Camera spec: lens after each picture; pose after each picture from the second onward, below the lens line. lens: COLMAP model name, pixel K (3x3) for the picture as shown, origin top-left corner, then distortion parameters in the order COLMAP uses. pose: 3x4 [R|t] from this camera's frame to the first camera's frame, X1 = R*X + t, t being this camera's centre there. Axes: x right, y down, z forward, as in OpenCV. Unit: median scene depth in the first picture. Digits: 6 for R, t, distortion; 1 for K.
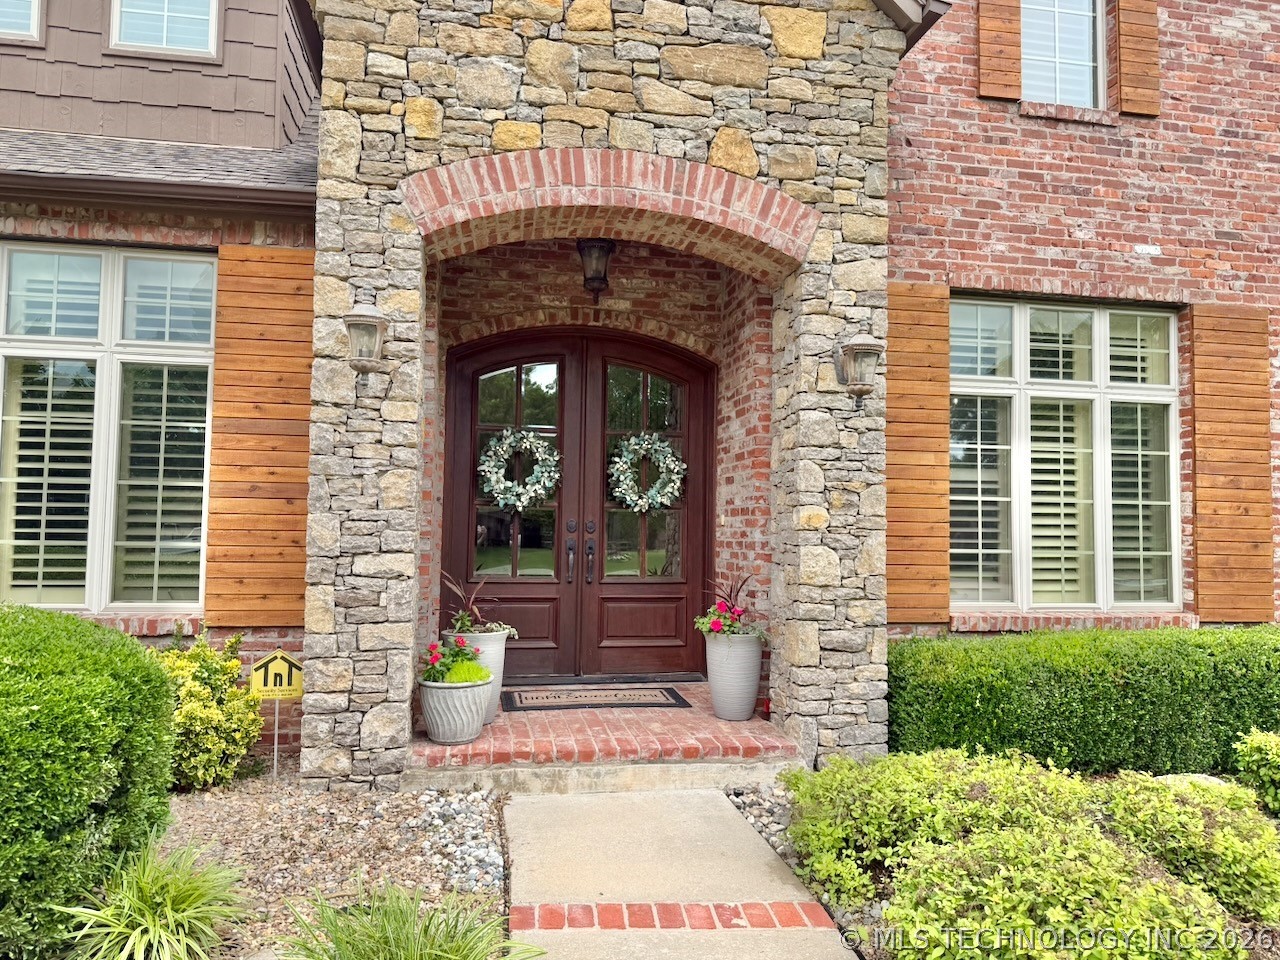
lens RADIAL K [[931.2, 0, 643.0], [0, 931.2, 493.7], [0, 0, 1]] dist [0.000316, -0.012211]
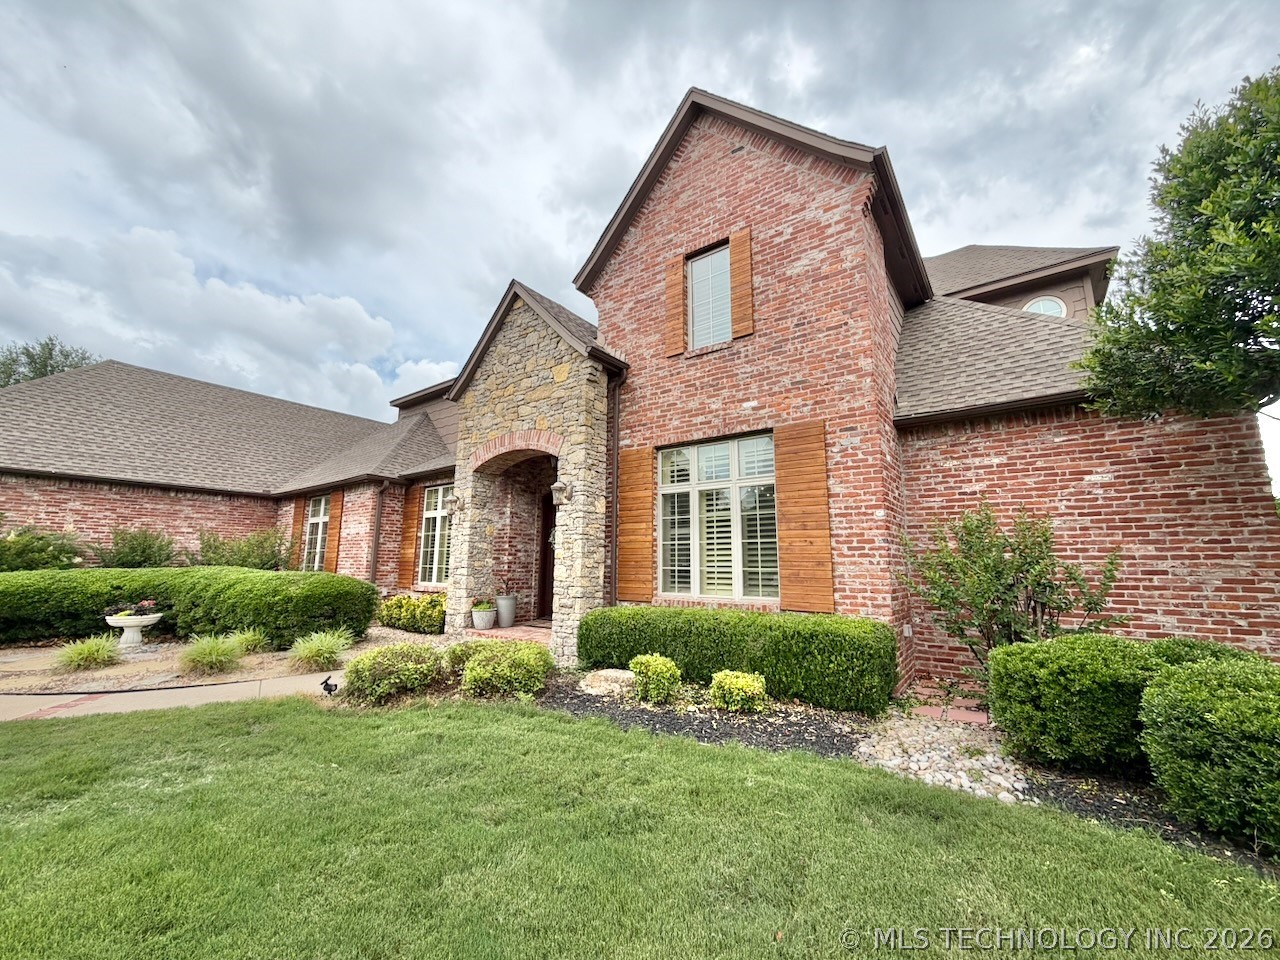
lens RADIAL K [[507.6, 0, 640.0], [0, 507.6, 480.0], [0, 0, 1]] dist [-0.000767, 0.000030]
pose [[0.674745, -0.128017, -0.726863, 1.134230], [0.036185, 0.989396, -0.140665, 0.023603], [0.737163, 0.068612, 0.672223, 0.167078]]
